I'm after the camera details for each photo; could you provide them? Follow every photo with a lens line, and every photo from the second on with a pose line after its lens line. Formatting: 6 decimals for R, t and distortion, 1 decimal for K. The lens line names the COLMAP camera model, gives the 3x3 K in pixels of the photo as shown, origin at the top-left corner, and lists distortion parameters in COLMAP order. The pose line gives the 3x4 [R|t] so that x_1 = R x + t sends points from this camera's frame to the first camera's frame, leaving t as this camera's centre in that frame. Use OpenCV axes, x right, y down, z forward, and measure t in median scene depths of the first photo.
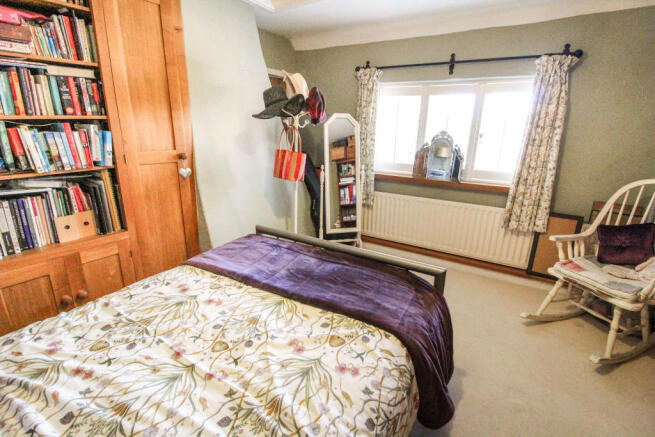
lens RADIAL K [[301.8, 0, 328.6], [0, 301.8, 219.8], [0, 0, 1]] dist [0.000285, -0.003164]
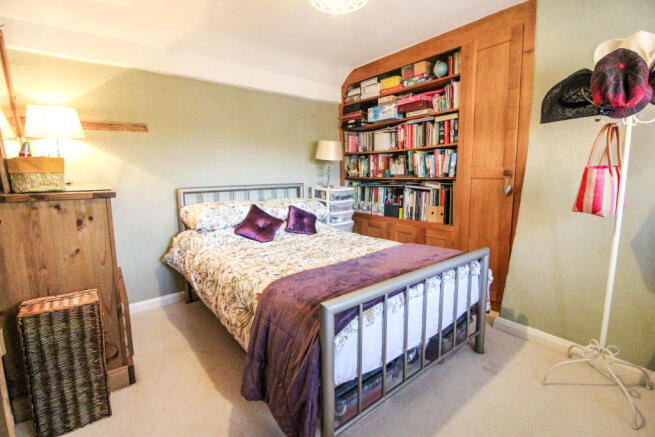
lens RADIAL K [[301.8, 0, 328.5], [0, 301.8, 217.2], [0, 0, 1]] dist [0.000285, -0.003164]
pose [[-0.319293, 0.117688, -0.940320, 0.902784], [-0.282665, 0.935262, 0.213036, -0.153719], [0.904518, 0.333817, -0.265356, 1.007029]]
